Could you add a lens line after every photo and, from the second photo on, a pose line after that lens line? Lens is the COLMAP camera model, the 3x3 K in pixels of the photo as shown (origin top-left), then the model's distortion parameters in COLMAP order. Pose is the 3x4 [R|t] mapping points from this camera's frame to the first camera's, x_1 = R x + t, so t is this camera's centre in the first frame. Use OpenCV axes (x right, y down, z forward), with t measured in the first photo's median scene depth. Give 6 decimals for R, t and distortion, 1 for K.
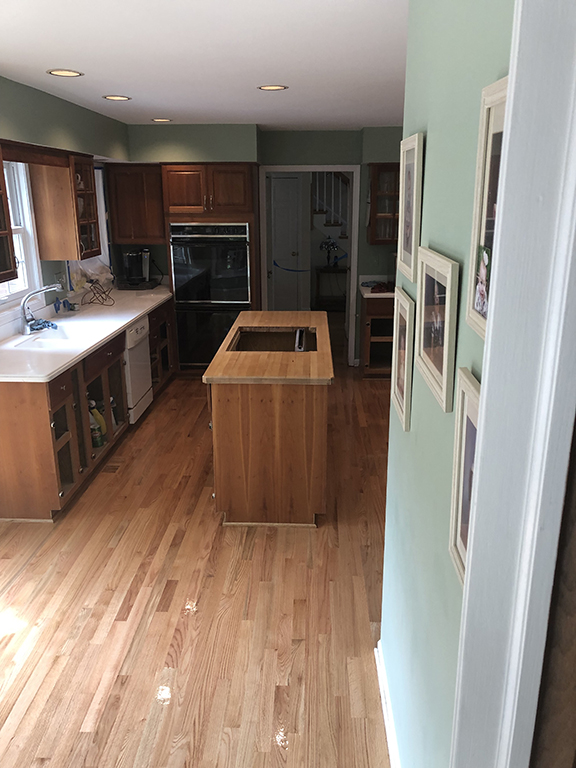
lens RADIAL K [[627.9, 0, 288.0], [0, 627.9, 384.0], [0, 0, 1]] dist [0.053910, -0.059177]
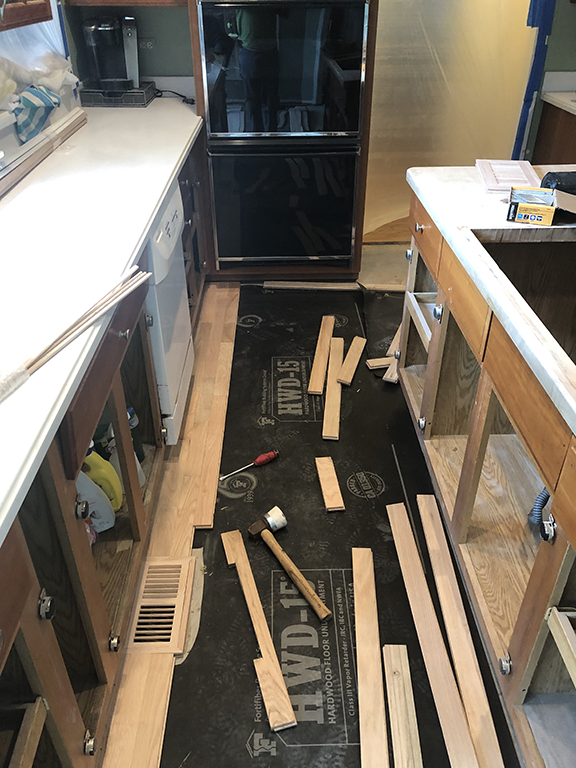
lens RADIAL K [[619.1, 0, 288.0], [0, 619.1, 384.0], [0, 0, 1]] dist [0.075170, 0.001570]
pose [[0.998212, -0.033155, 0.049726, -0.238324], [0.017459, 0.957487, 0.287948, -0.136323], [-0.057159, -0.286565, 0.956354, 0.747102]]
